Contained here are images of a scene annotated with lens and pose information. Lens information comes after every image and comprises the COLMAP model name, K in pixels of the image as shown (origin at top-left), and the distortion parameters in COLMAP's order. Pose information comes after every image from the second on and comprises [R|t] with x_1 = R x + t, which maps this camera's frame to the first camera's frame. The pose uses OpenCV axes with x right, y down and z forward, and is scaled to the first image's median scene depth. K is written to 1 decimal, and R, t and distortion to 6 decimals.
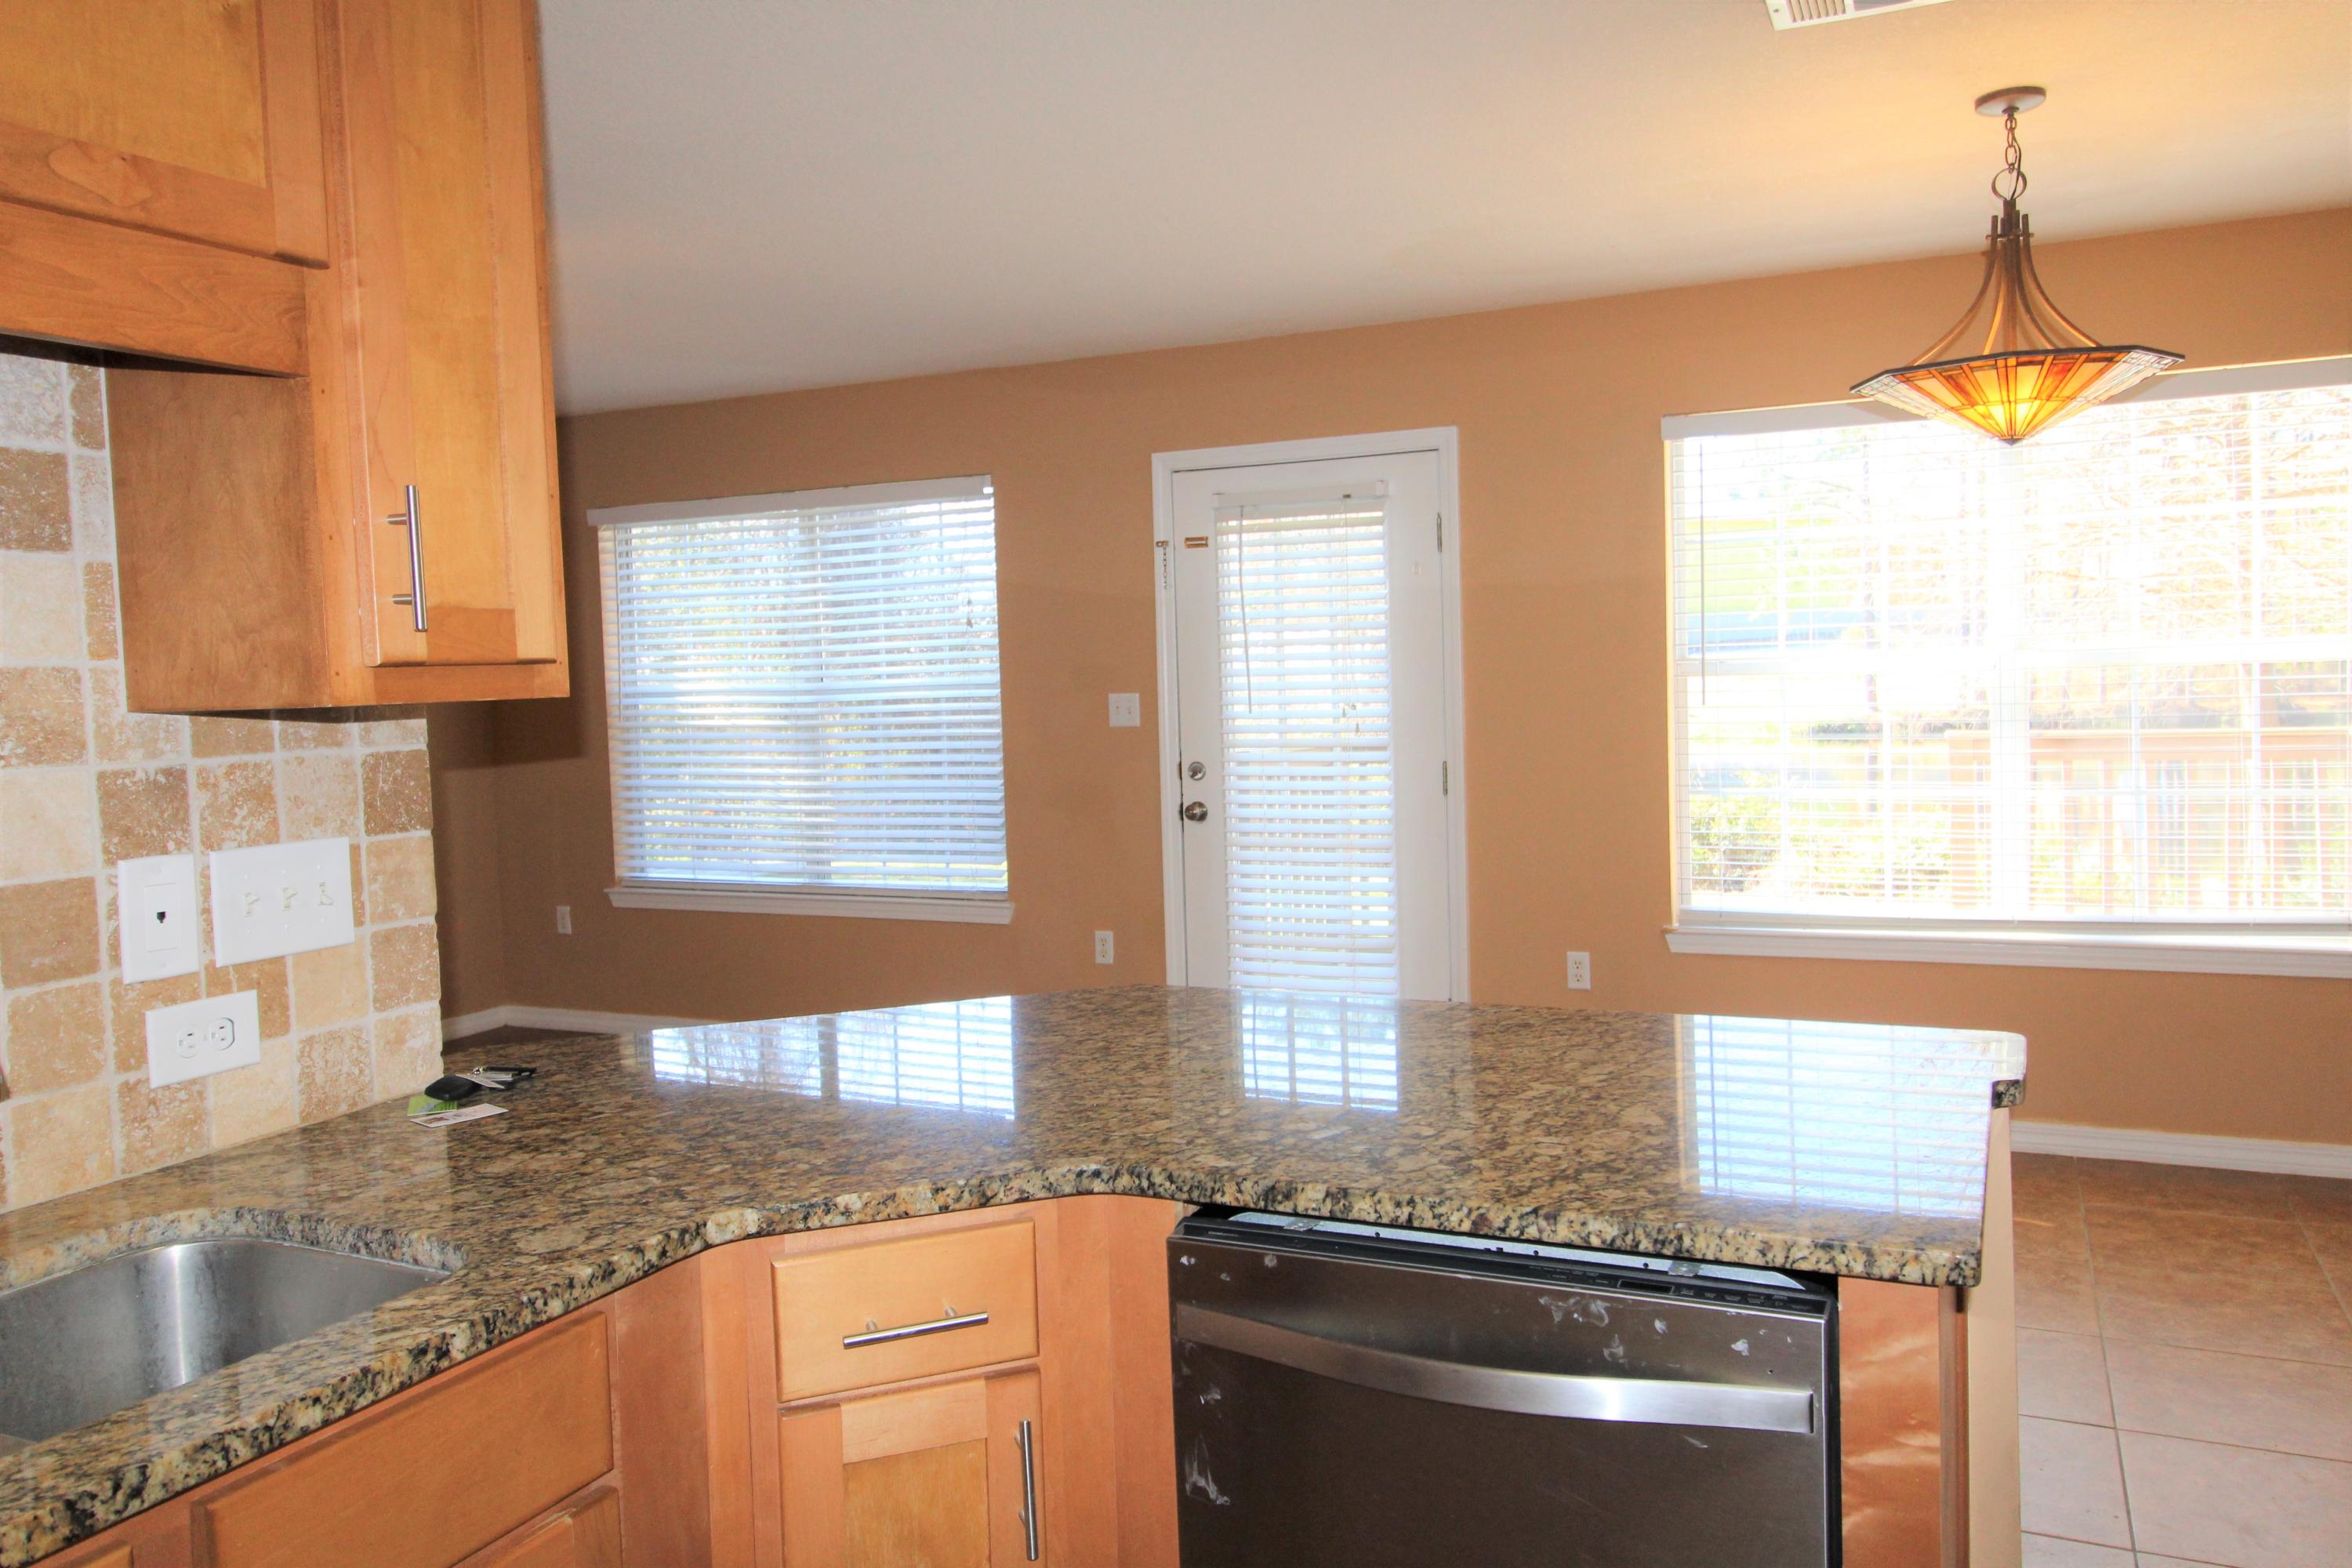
lens RADIAL K [[1721.0, 0, 1176.9], [0, 1721.0, 783.1], [0, 0, 1]] dist [0.000972, -0.004547]
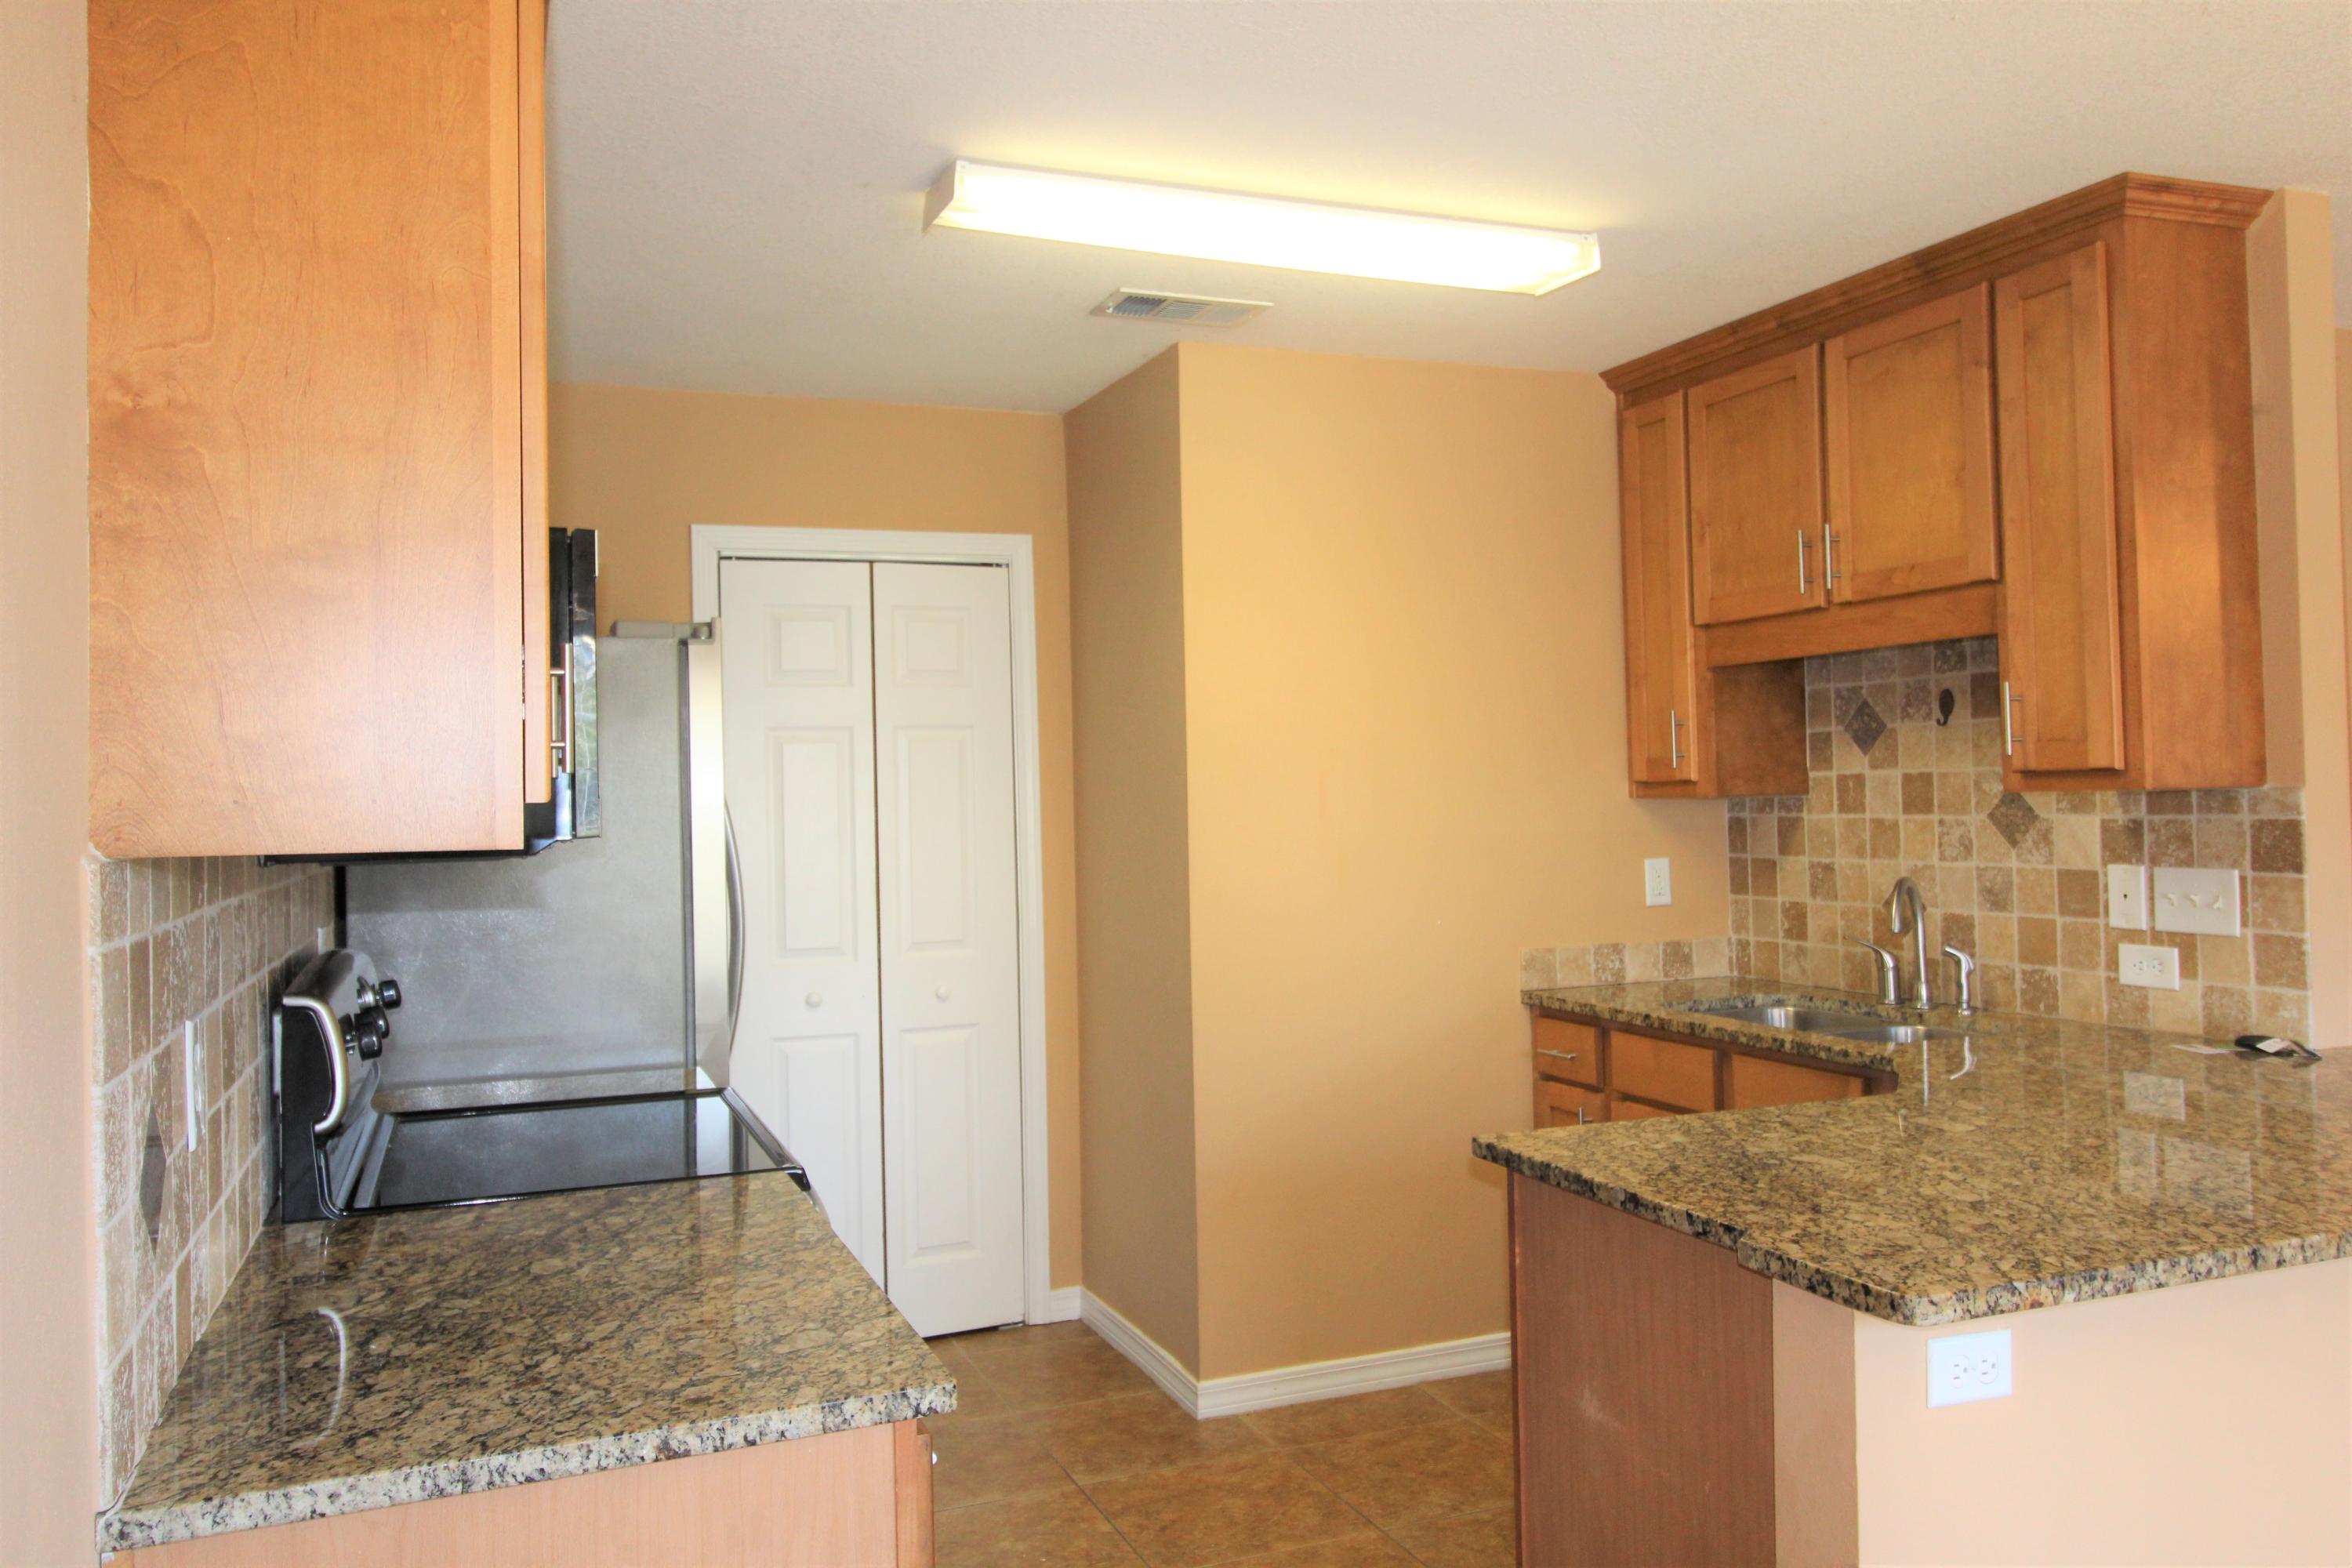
lens RADIAL K [[1721.0, 0, 1175.3], [0, 1721.0, 775.8], [0, 0, 1]] dist [0.000972, -0.004547]
pose [[-0.681265, 0.027682, -0.731514, 1.455846], [-0.014679, 0.998567, 0.051458, -0.132721], [0.731890, 0.045794, -0.679882, 1.446658]]
